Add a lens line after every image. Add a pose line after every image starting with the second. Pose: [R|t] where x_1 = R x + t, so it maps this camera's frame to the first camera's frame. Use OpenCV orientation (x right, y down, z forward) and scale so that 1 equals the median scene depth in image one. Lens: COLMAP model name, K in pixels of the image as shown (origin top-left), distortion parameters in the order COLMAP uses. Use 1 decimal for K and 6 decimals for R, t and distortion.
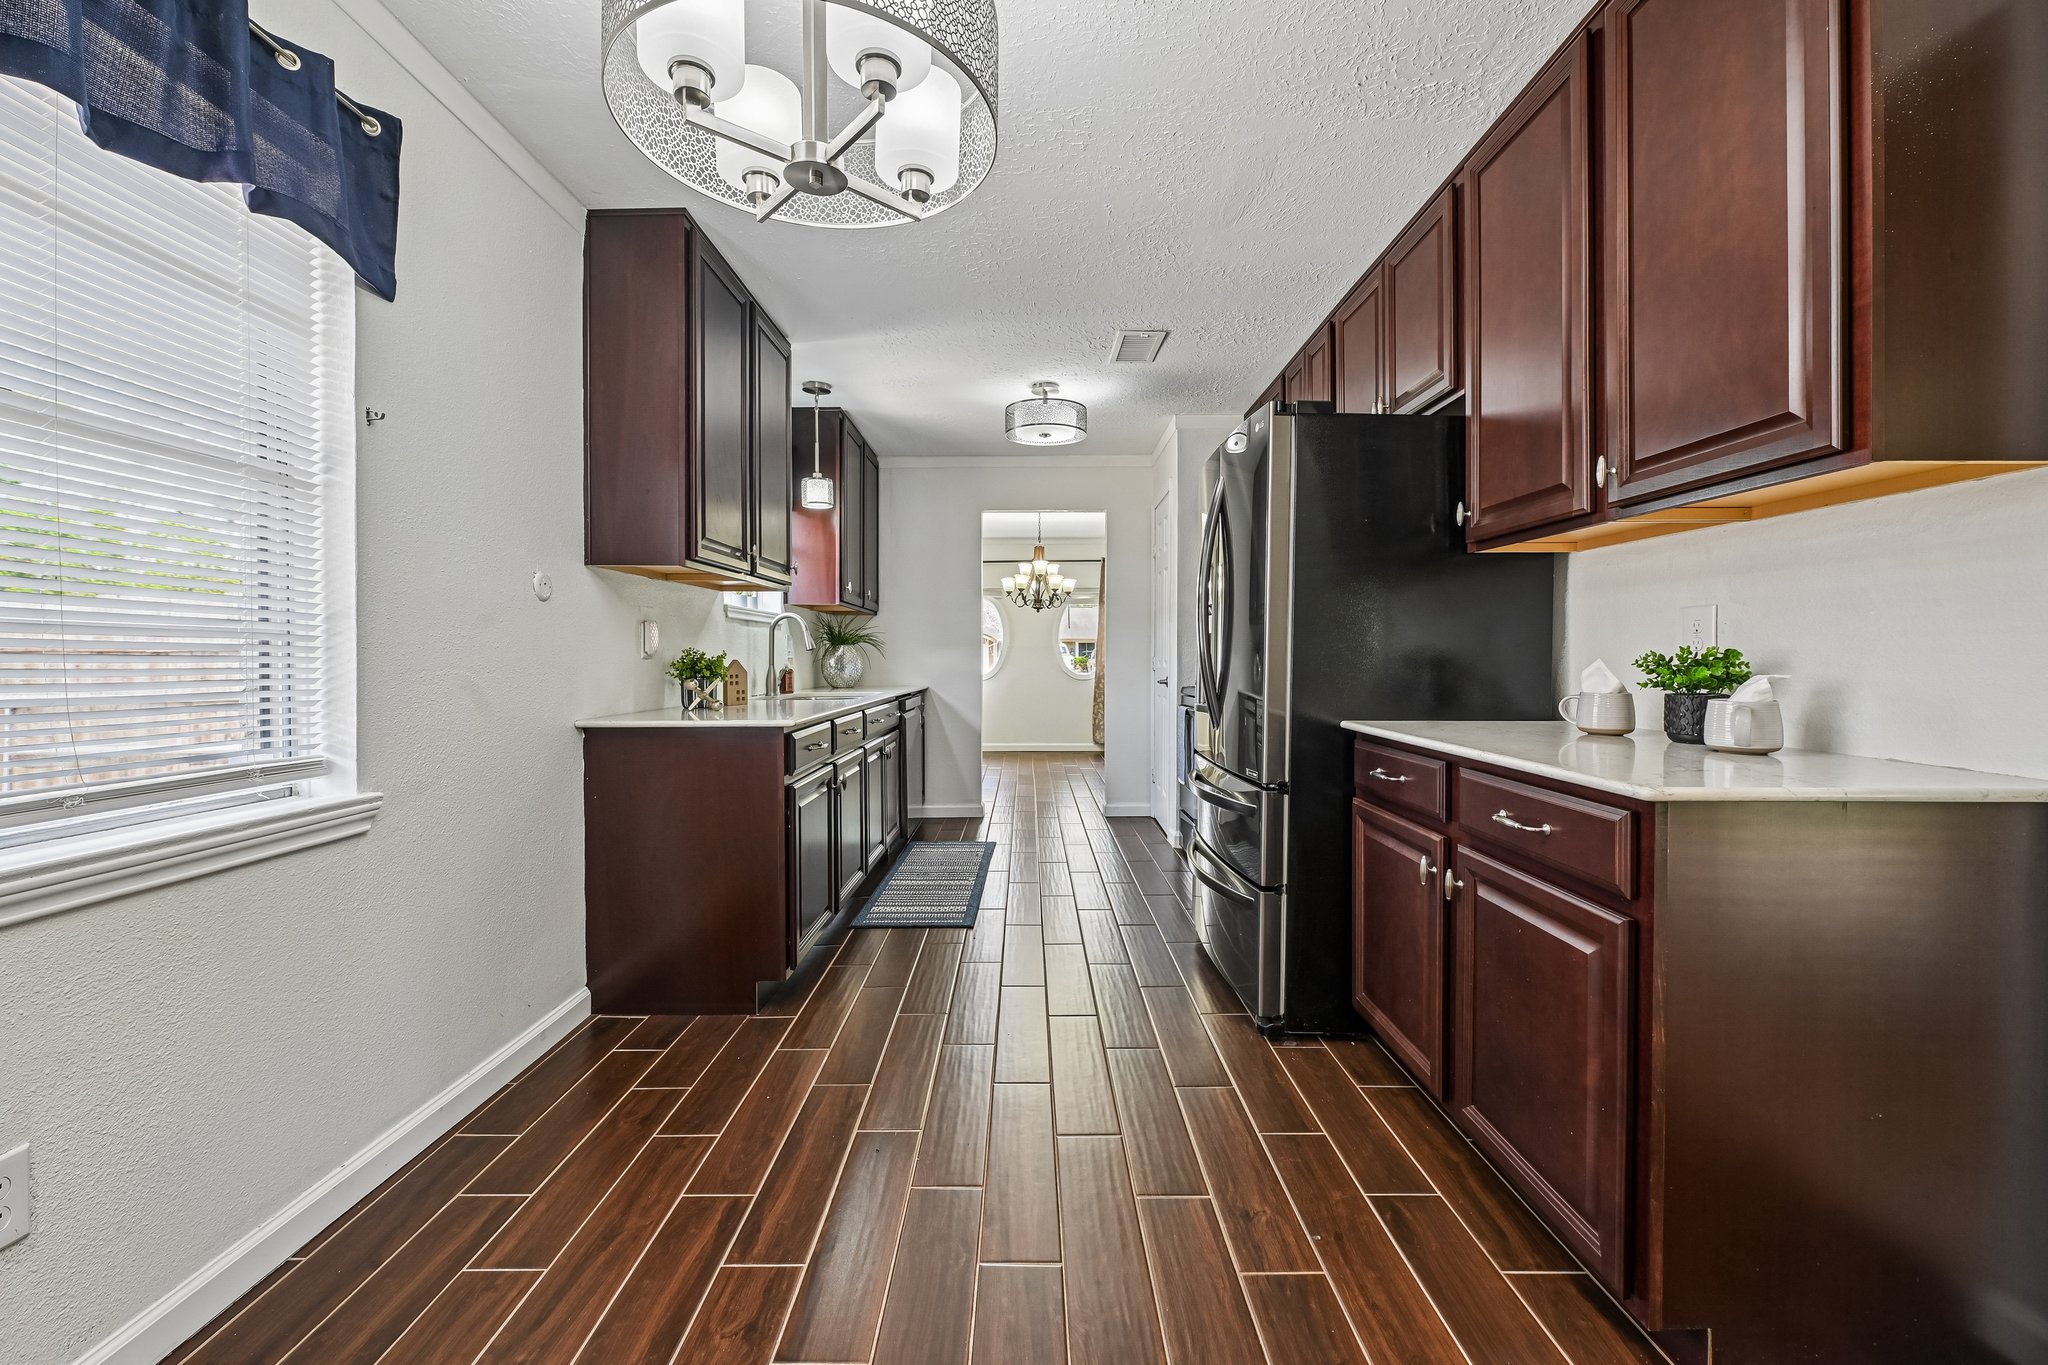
lens RADIAL K [[821.5, 0, 1032.3], [0, 821.5, 659.9], [0, 0, 1]] dist [-0.002221, -0.000119]
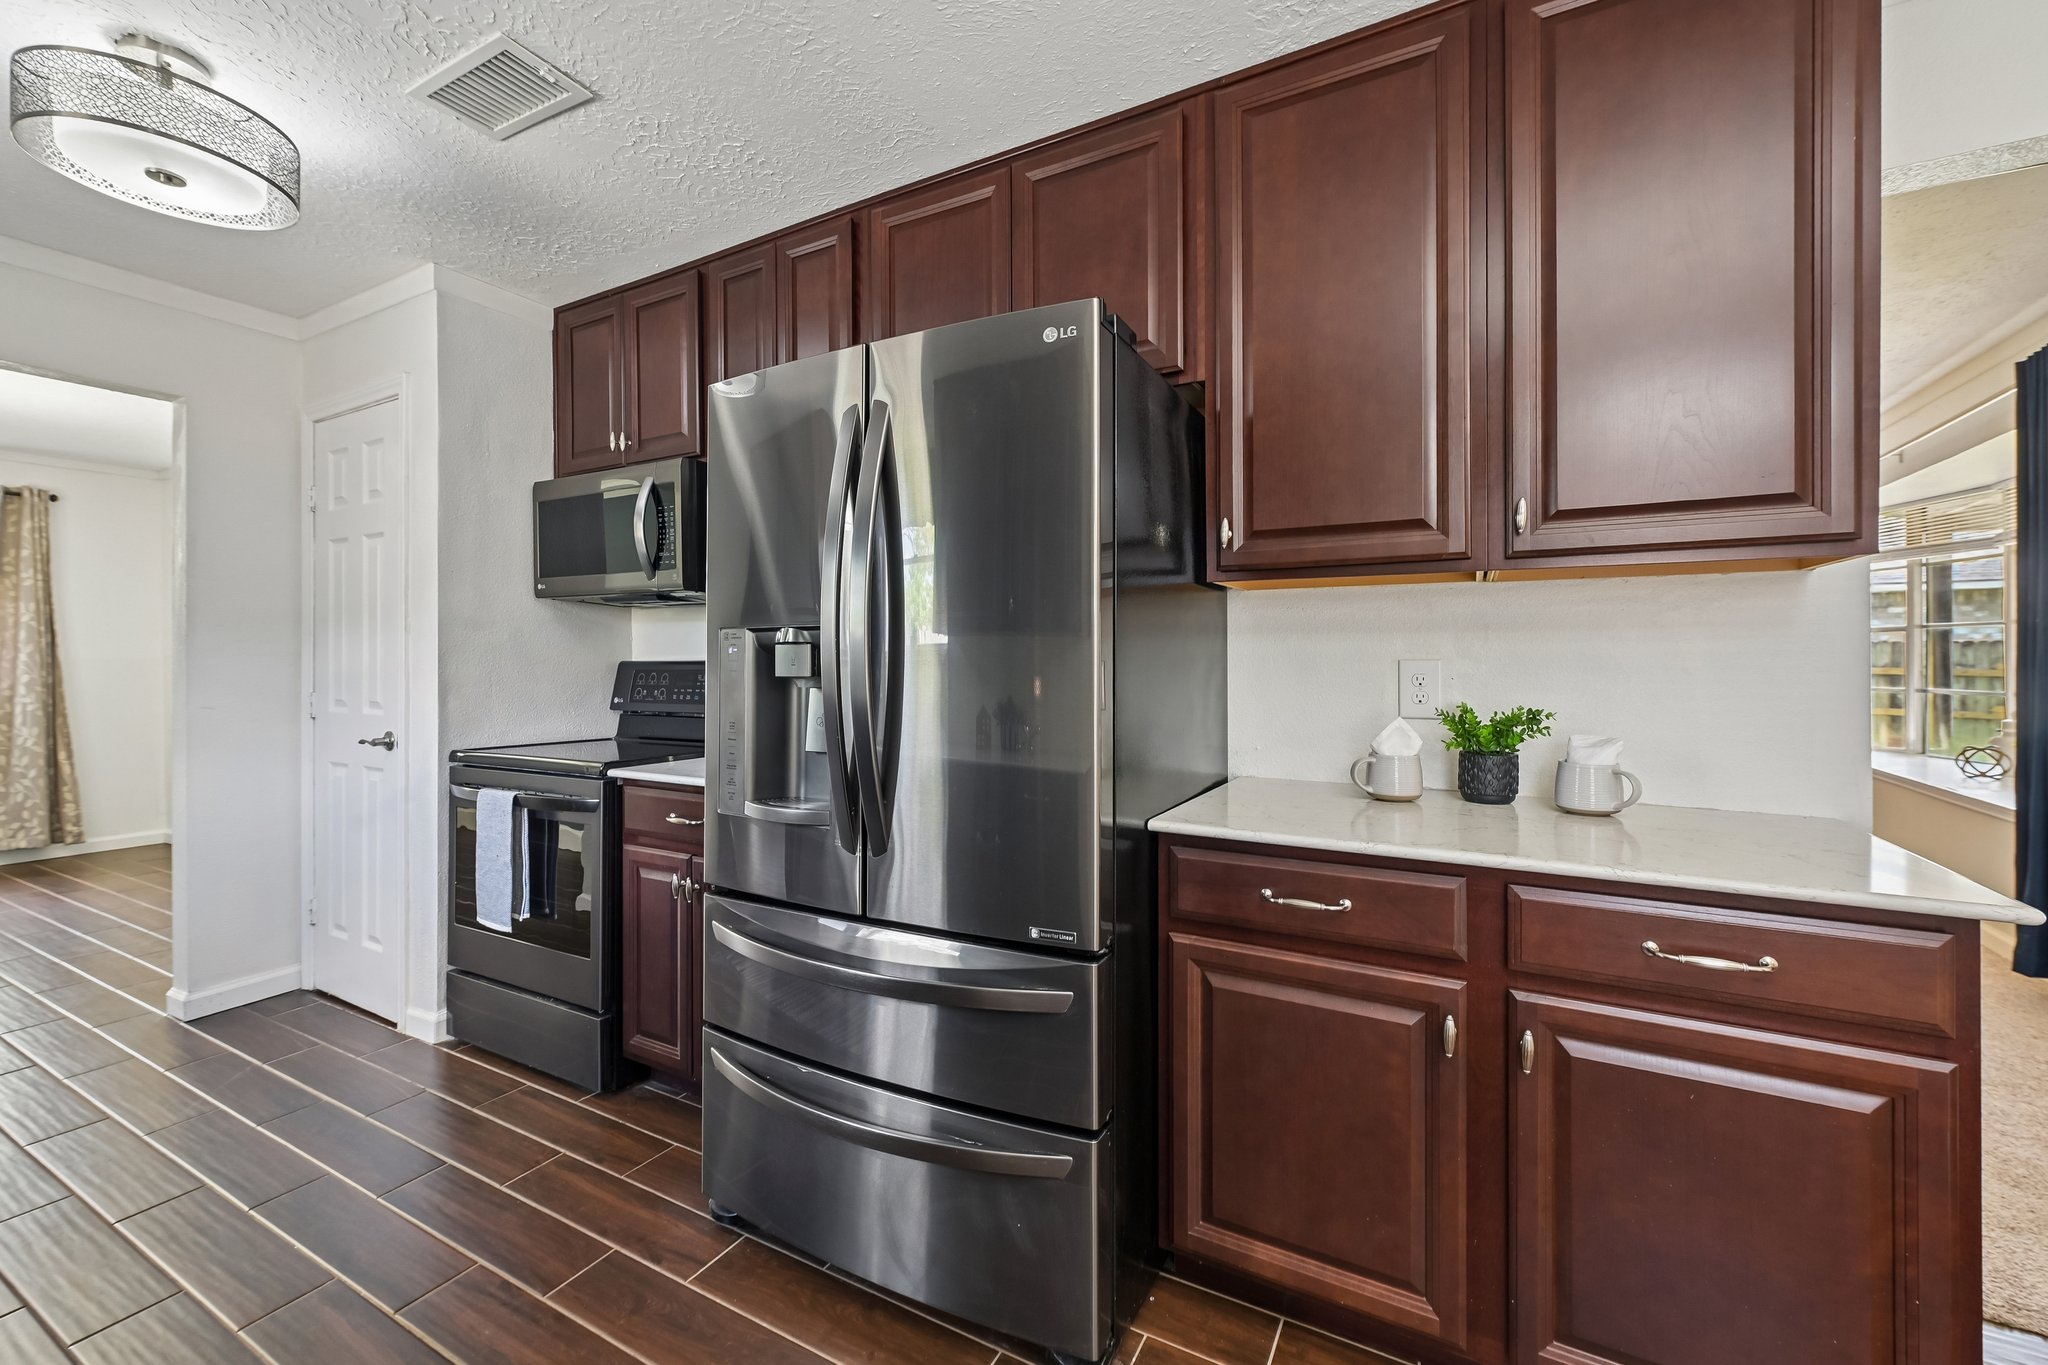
lens RADIAL K [[808.2, 0, 1026.6], [0, 808.2, 643.0], [0, 0, 1]] dist [-0.001080, -0.000128]
pose [[0.463555, -0.004995, 0.886054, -0.252779], [0.013546, 0.999907, -0.001450, -0.071265], [-0.885965, 0.012675, 0.463580, 0.796218]]
